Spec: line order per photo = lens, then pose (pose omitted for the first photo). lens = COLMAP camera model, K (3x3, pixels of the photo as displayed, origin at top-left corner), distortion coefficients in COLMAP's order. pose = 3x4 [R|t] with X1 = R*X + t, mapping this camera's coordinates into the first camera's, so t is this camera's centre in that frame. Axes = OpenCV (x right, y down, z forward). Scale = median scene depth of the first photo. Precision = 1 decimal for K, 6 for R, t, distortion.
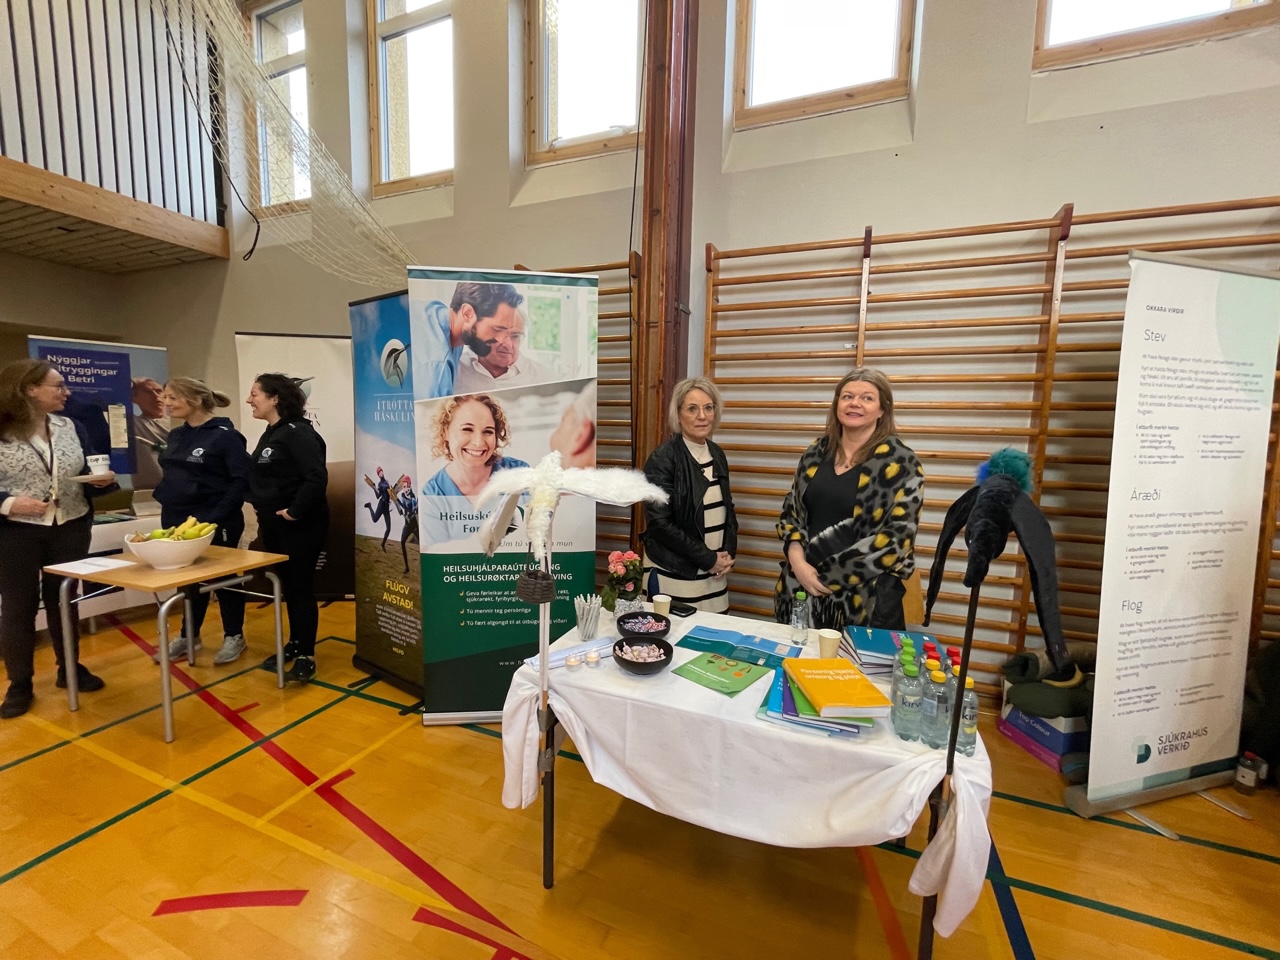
lens RADIAL K [[526.7, 0, 636.0], [0, 526.7, 480.6], [0, 0, 1]] dist [0.002745, -0.001261]
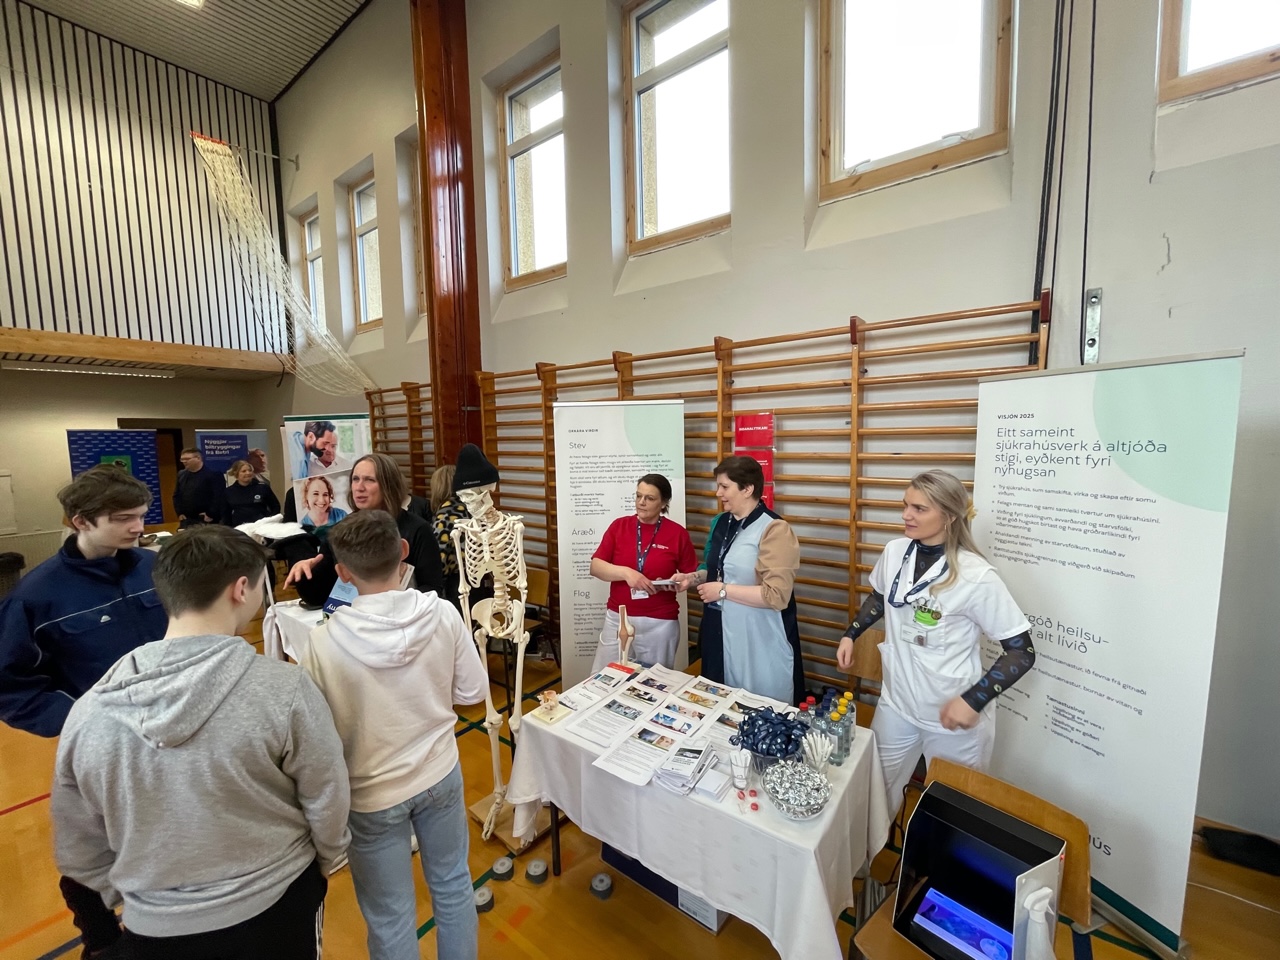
lens RADIAL K [[526.7, 0, 635.8], [0, 526.7, 478.7], [0, 0, 1]] dist [0.002745, -0.001261]
pose [[0.964076, -0.020156, -0.264860, 1.171645], [0.015443, 0.999683, -0.019864, -0.084304], [0.265177, 0.015060, 0.964082, -0.499488]]
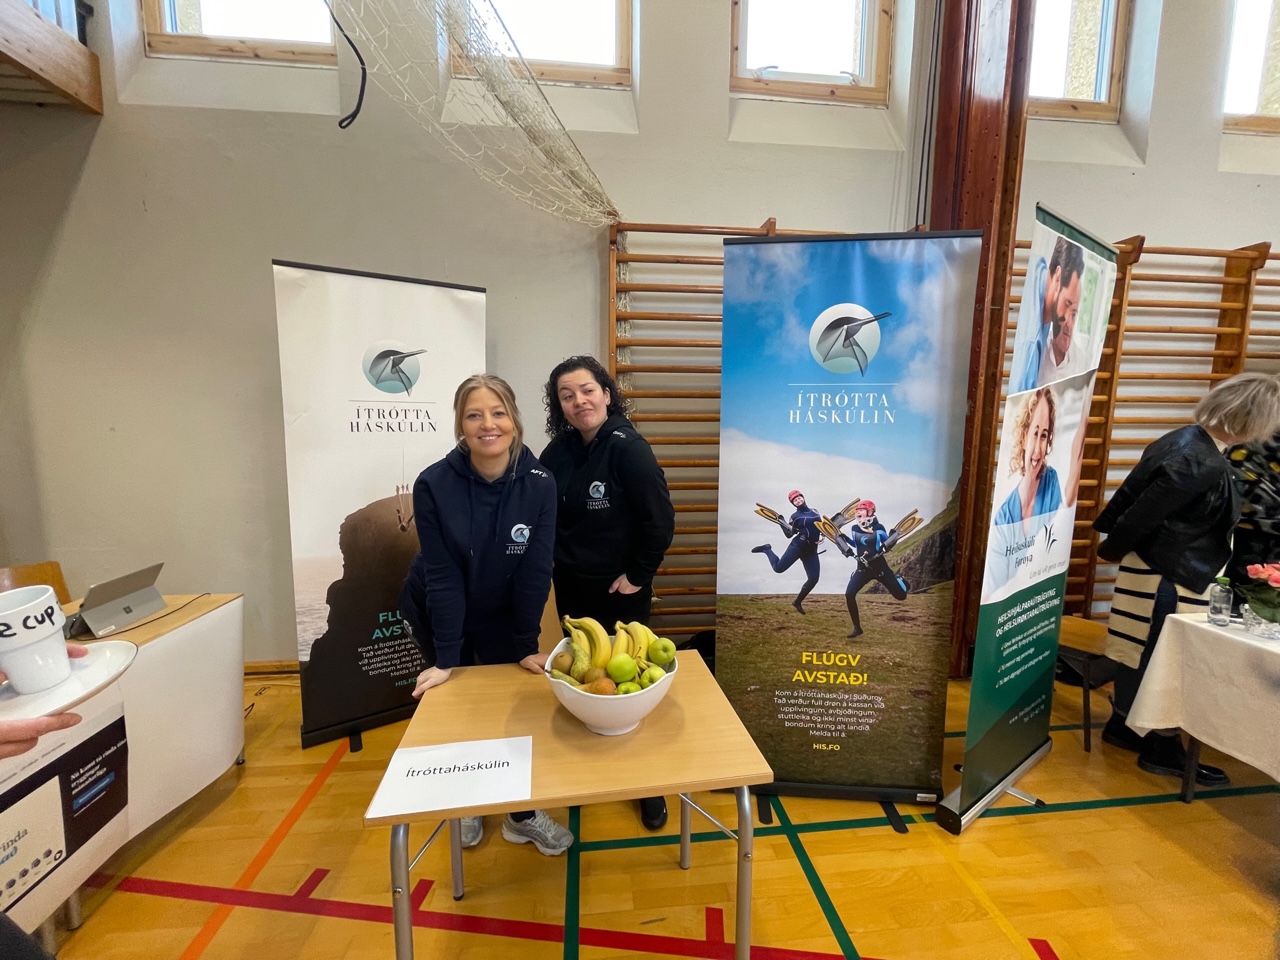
lens RADIAL K [[526.7, 0, 640.5], [0, 526.7, 479.7], [0, 0, 1]] dist [0.002745, -0.001261]
pose [[0.881030, -0.072368, 0.467493, -1.030556], [0.062300, 0.997372, 0.036984, -0.082034], [-0.468941, -0.003459, 0.883223, 0.518468]]
